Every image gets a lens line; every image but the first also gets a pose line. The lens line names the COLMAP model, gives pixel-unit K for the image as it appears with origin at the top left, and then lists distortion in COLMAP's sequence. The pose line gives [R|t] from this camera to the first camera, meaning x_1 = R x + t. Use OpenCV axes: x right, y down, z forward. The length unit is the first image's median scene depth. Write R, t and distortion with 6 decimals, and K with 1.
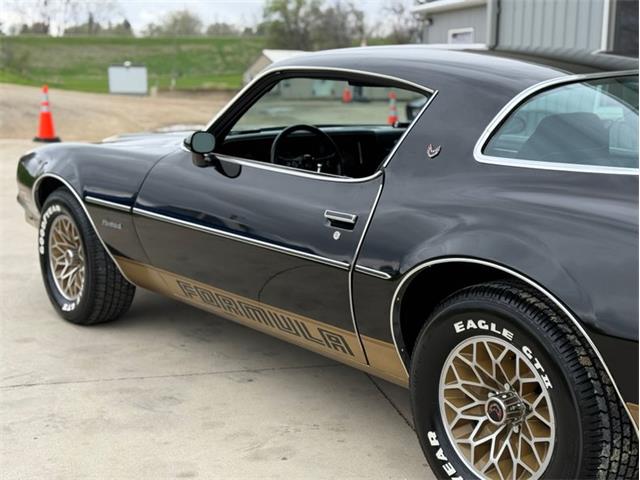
lens RADIAL K [[989.3, 0, 320.0], [0, 989.3, 240.0], [0, 0, 1]] dist [0.121313, -0.063213]
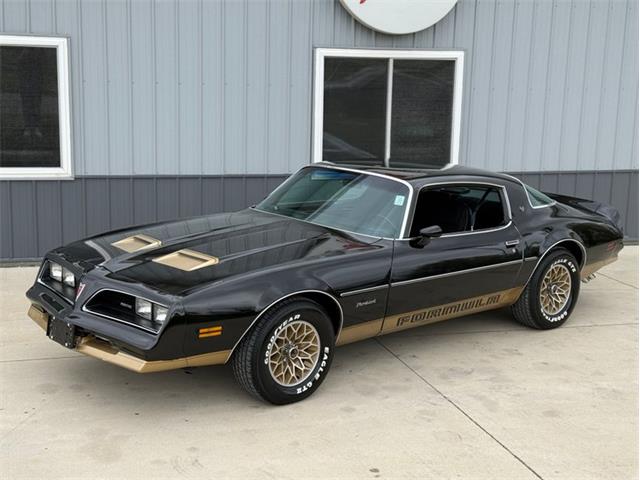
lens RADIAL K [[958.8, 0, 320.0], [0, 958.8, 240.0], [0, 0, 1]] dist [0.148067, -0.015585]
pose [[-0.068976, -0.195968, 0.978181, -2.153002], [0.145794, 0.968009, 0.204211, -0.555263], [-0.986907, 0.156699, -0.038198, 1.492878]]
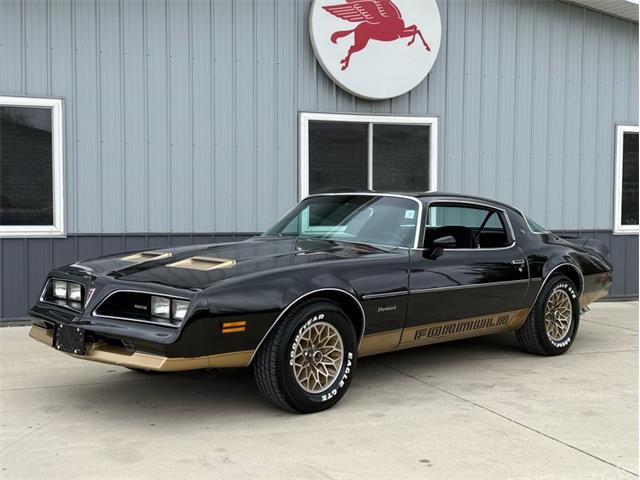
lens RADIAL K [[864.5, 0, 320.0], [0, 864.5, 240.0], [0, 0, 1]] dist [0.141031, -0.055767]
pose [[-0.131534, -0.049981, 0.990051, -1.935906], [0.164655, 0.983754, 0.071538, -0.296032], [-0.977542, 0.172426, -0.121167, 1.656845]]
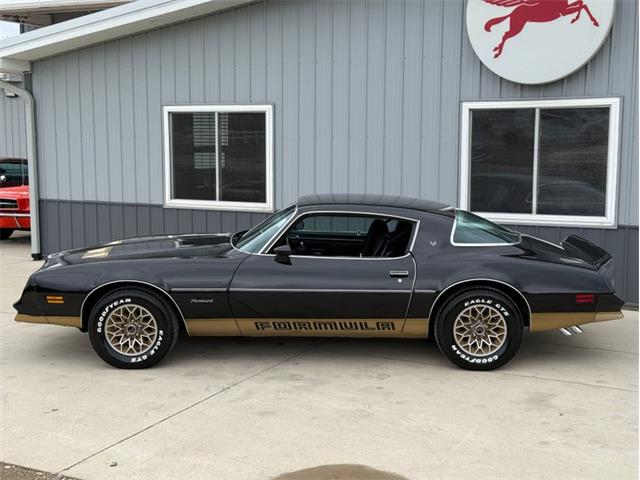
lens RADIAL K [[895.3, 0, 320.0], [0, 895.3, 240.0], [0, 0, 1]] dist [0.136016, -0.064783]
pose [[0.636961, -0.100355, 0.764336, -1.764360], [0.137943, 0.990326, 0.015072, -0.161950], [-0.758454, 0.095834, 0.644642, -0.304827]]
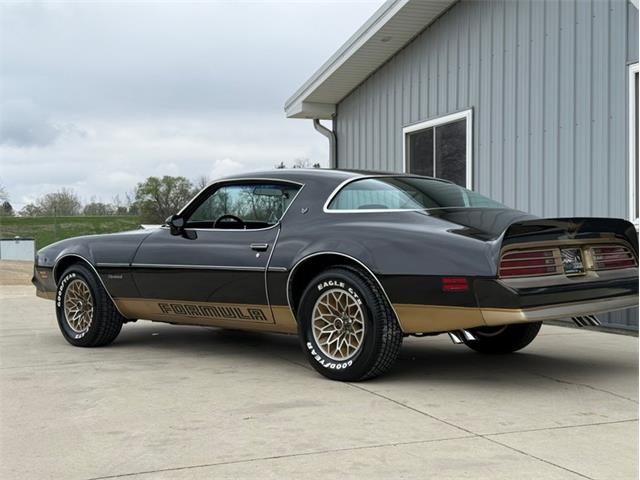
lens RADIAL K [[895.3, 0, 320.0], [0, 895.3, 240.0], [0, 0, 1]] dist [0.136016, -0.064783]
pose [[0.989176, -0.015445, 0.145921, -0.118309], [0.040432, 0.984637, -0.169869, 0.267538], [-0.141055, 0.173931, 0.974603, -0.757560]]
